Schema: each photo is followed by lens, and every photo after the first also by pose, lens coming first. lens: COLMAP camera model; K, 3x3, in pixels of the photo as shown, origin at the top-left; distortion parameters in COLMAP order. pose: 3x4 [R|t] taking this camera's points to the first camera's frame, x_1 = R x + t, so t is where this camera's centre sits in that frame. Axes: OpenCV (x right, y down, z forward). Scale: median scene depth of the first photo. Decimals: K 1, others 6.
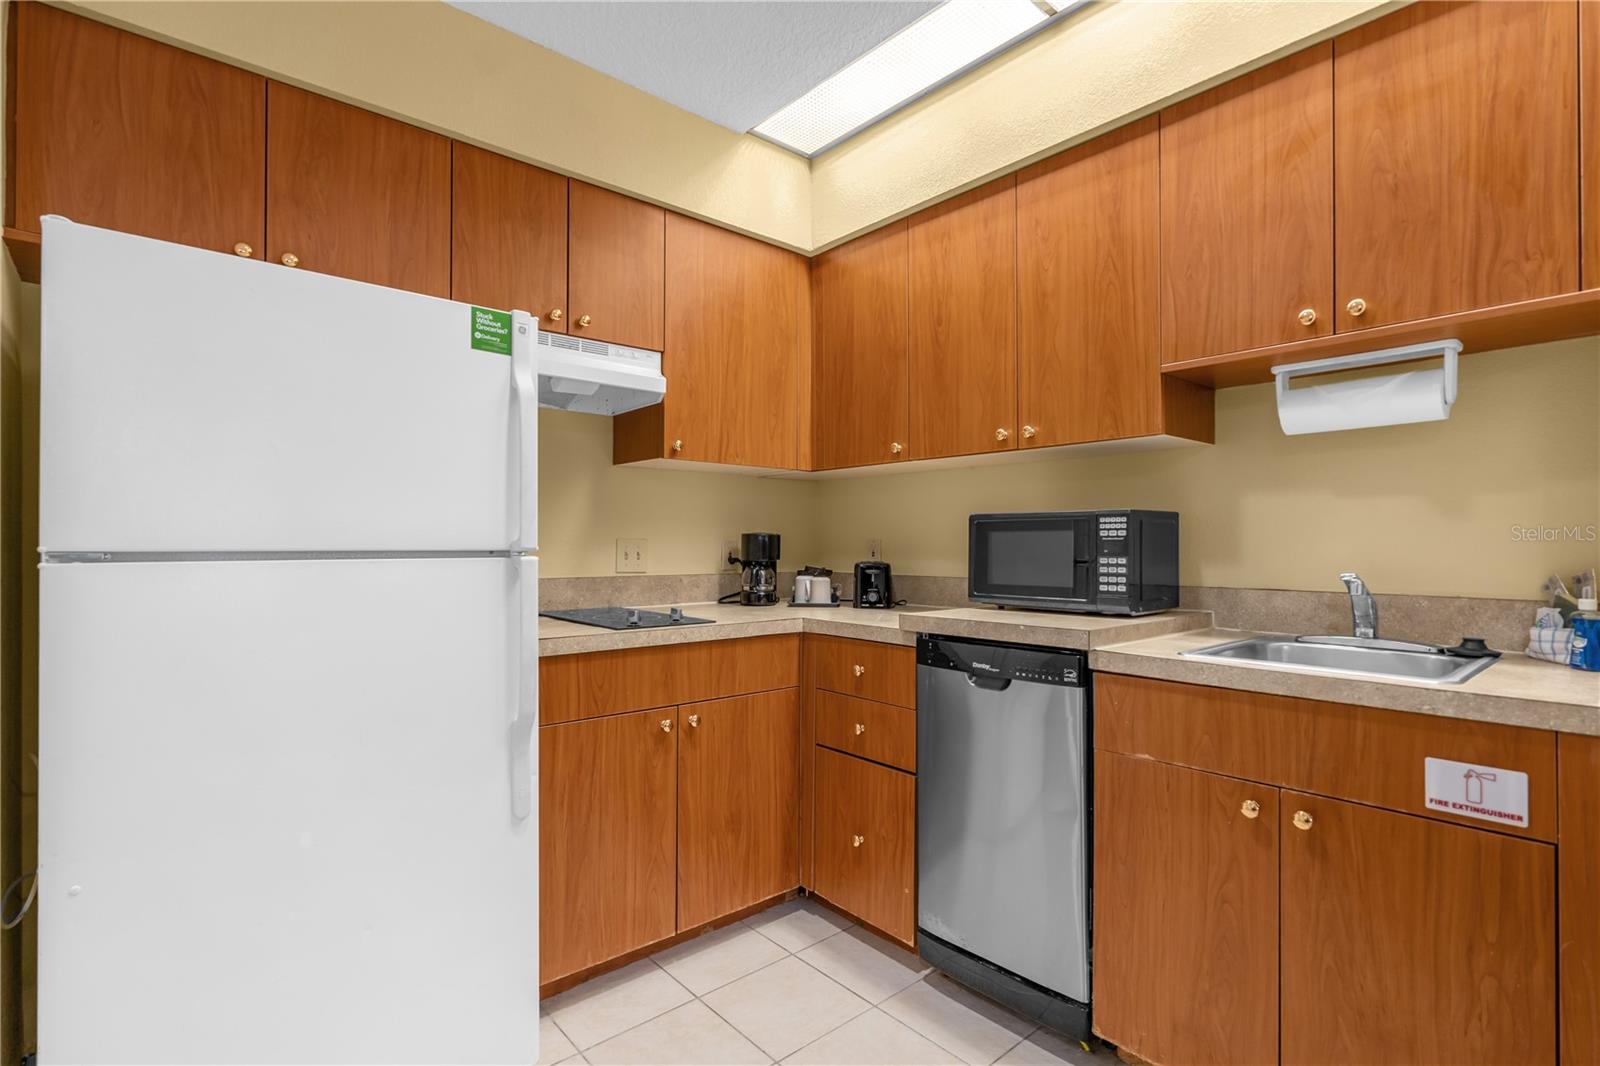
lens RADIAL K [[764.4, 0, 785.5], [0, 764.4, 537.6], [0, 0, 1]] dist [-0.000275, -0.000758]
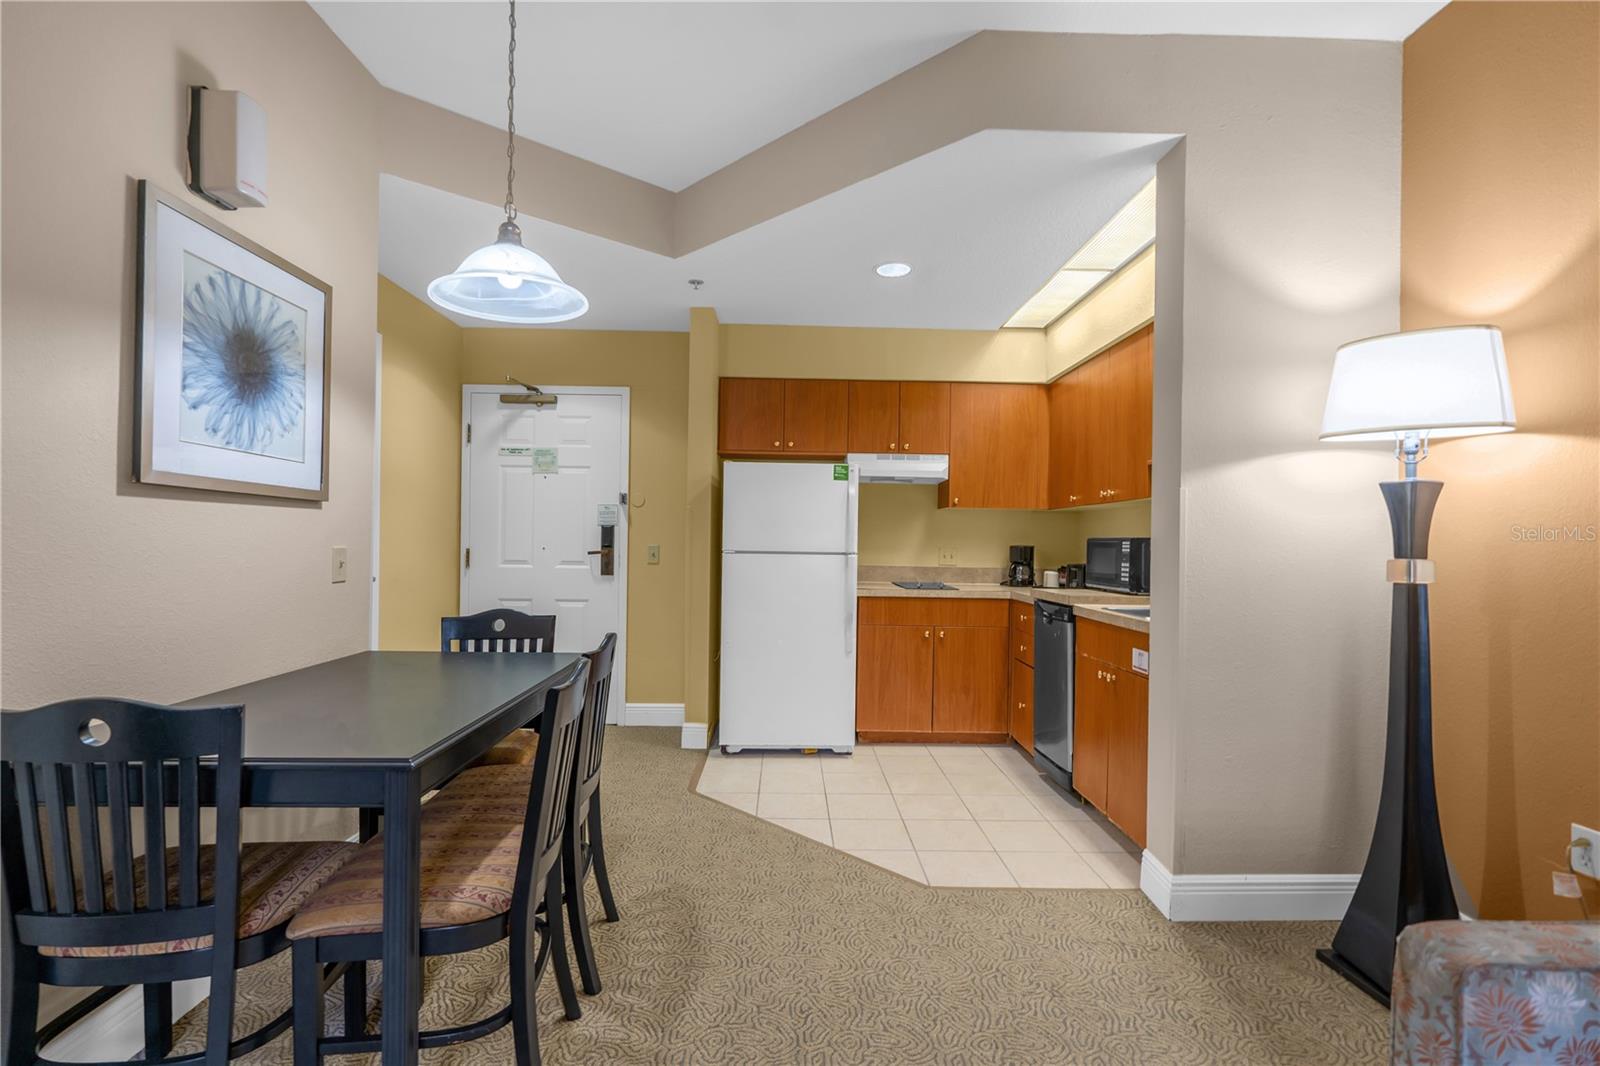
lens RADIAL K [[745.3, 0, 803.0], [0, 745.3, 535.2], [0, 0, 1]] dist [0.000505, 0.000029]
pose [[0.778354, 0.005702, -0.627800, 0.907626], [-0.007207, 0.999974, 0.000147, -0.035456], [0.627784, 0.004411, 0.778375, -0.887888]]
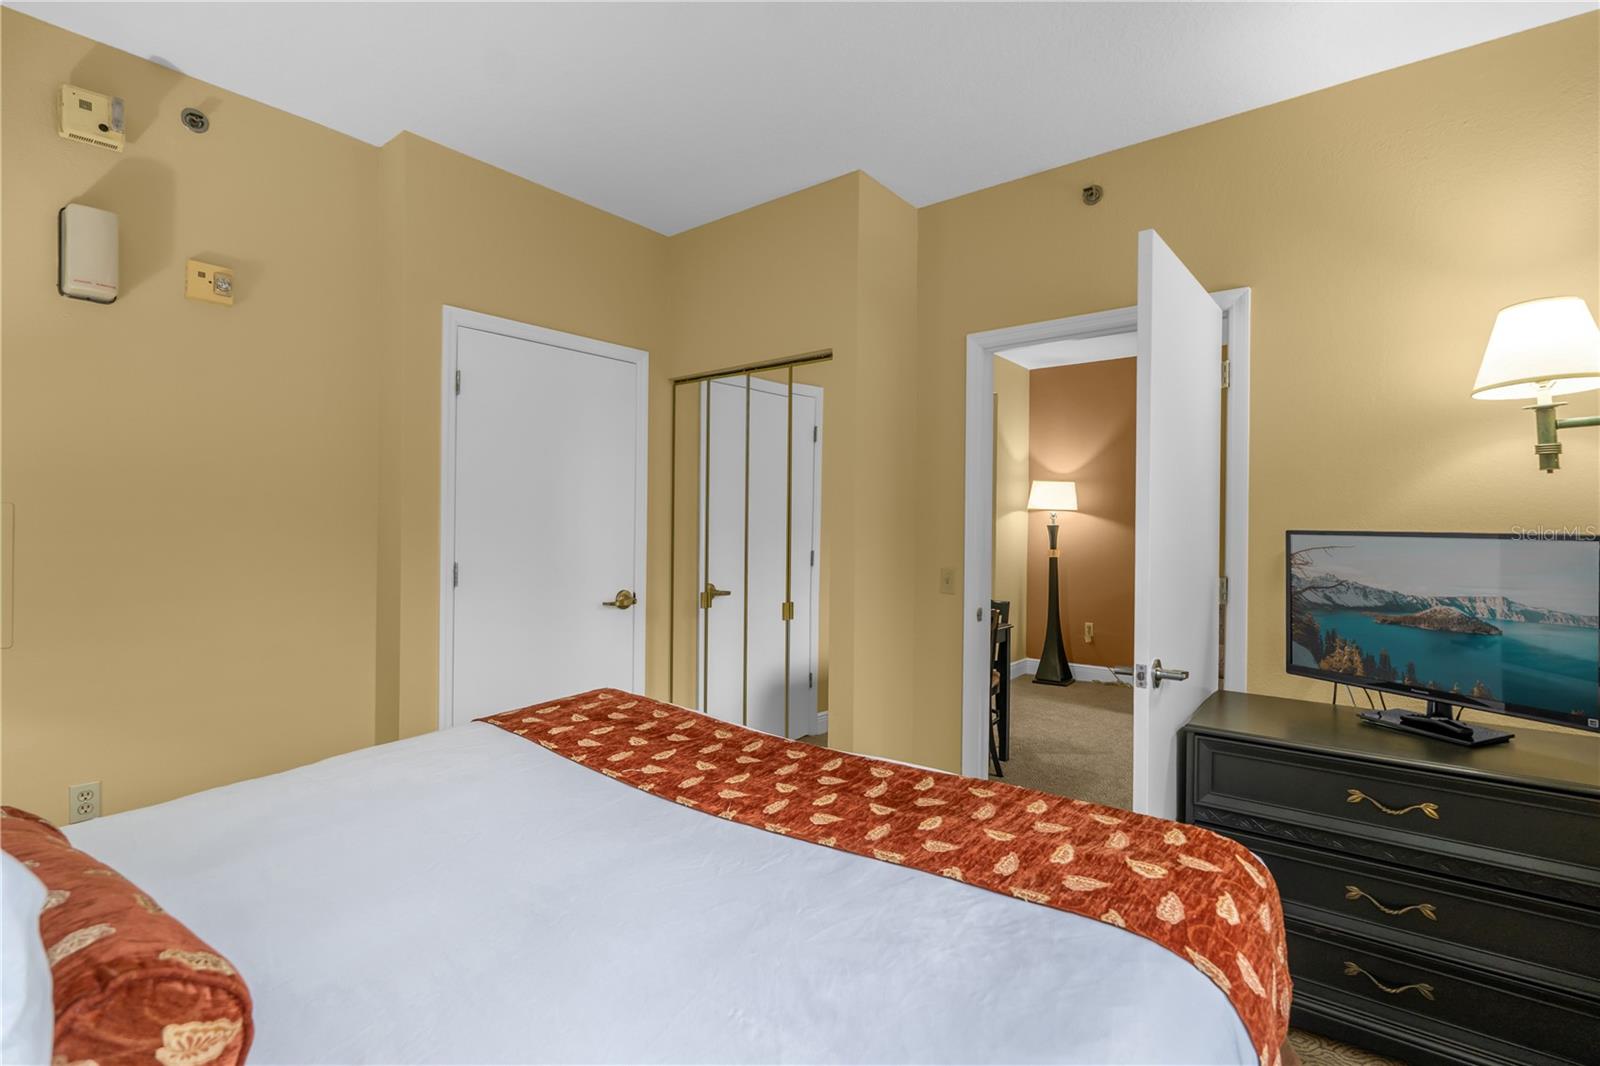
lens RADIAL K [[736.0, 0, 796.0], [0, 736.0, 527.8], [0, 0, 1]] dist [0.000247, 0.000278]
pose [[0.979969, -0.000827, 0.199149, -0.870667], [-0.000572, 0.999976, 0.006969, -0.126207], [-0.199150, -0.006943, 0.979944, -2.529912]]
